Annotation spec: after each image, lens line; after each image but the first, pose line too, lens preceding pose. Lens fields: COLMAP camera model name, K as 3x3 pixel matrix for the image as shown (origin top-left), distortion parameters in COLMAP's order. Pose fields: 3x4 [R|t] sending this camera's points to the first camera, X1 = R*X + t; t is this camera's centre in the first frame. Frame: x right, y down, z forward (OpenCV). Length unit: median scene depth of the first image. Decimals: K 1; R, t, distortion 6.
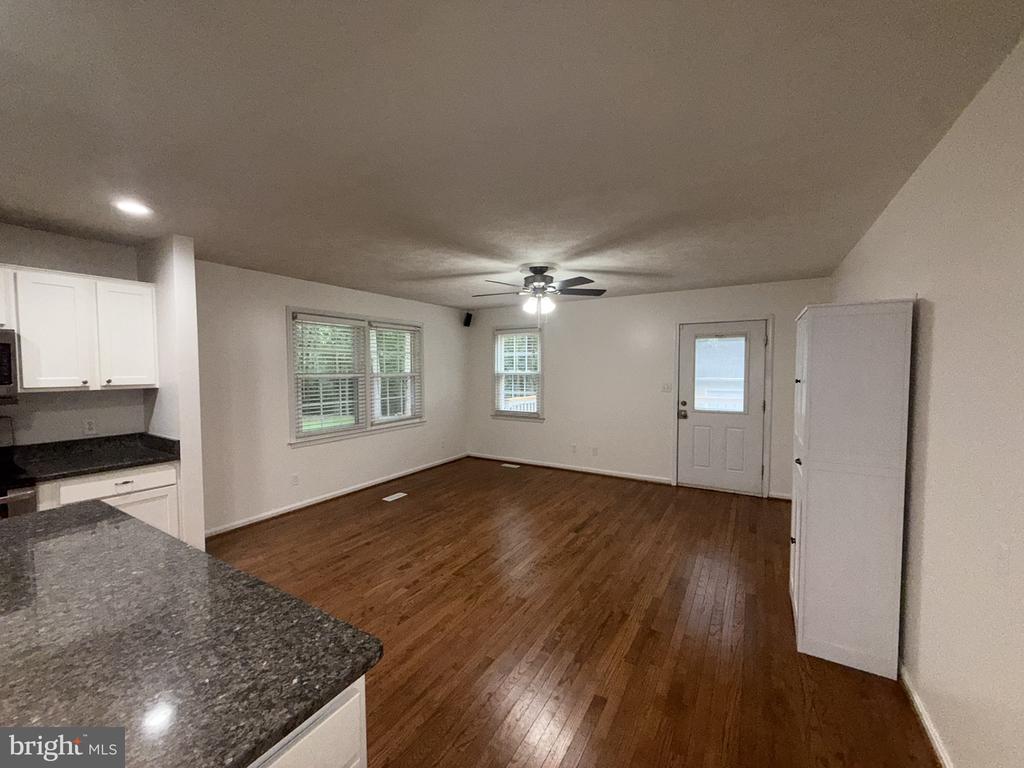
lens RADIAL K [[407.7, 0, 509.0], [0, 407.7, 384.9], [0, 0, 1]] dist [-0.001035, -0.000082]
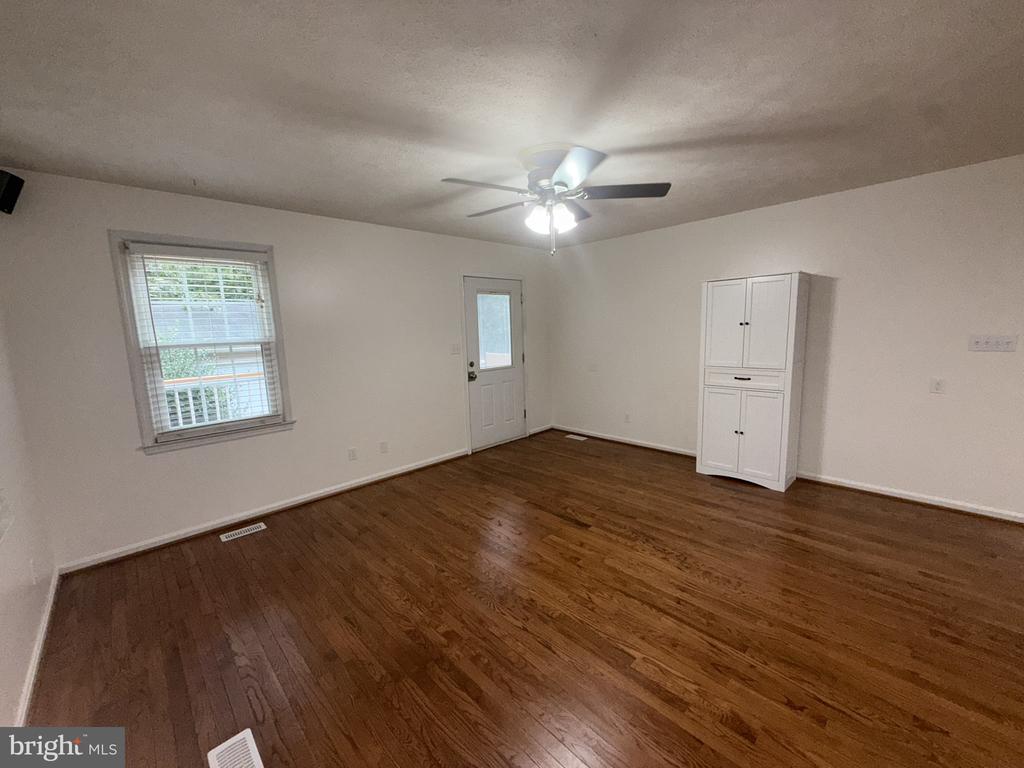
lens RADIAL K [[407.7, 0, 509.0], [0, 407.7, 384.9], [0, 0, 1]] dist [-0.001035, -0.000082]
pose [[0.258680, -0.142737, 0.955359, -0.535900], [0.073876, 0.989049, 0.127767, -0.024519], [-0.963134, 0.037528, 0.266392, 0.824463]]
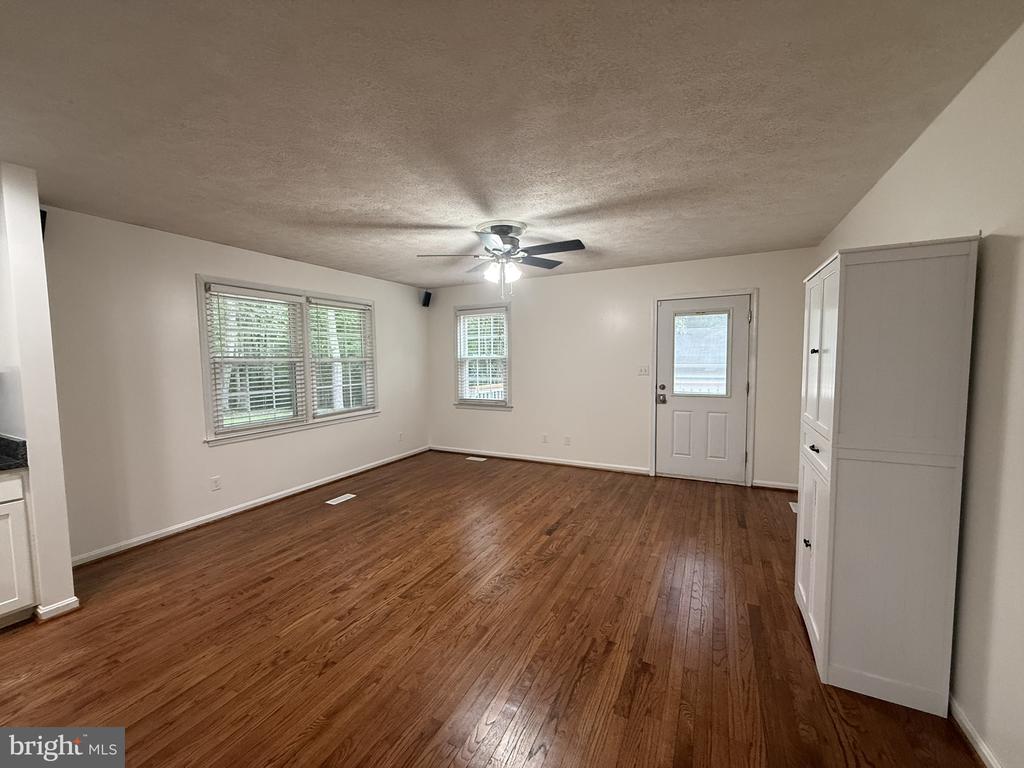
lens RADIAL K [[407.7, 0, 509.0], [0, 407.7, 384.9], [0, 0, 1]] dist [-0.001035, -0.000082]
pose [[0.997270, -0.014425, 0.072424, 0.019588], [0.012796, 0.999656, 0.022911, 0.018134], [-0.072729, -0.021921, 0.997111, 0.128967]]
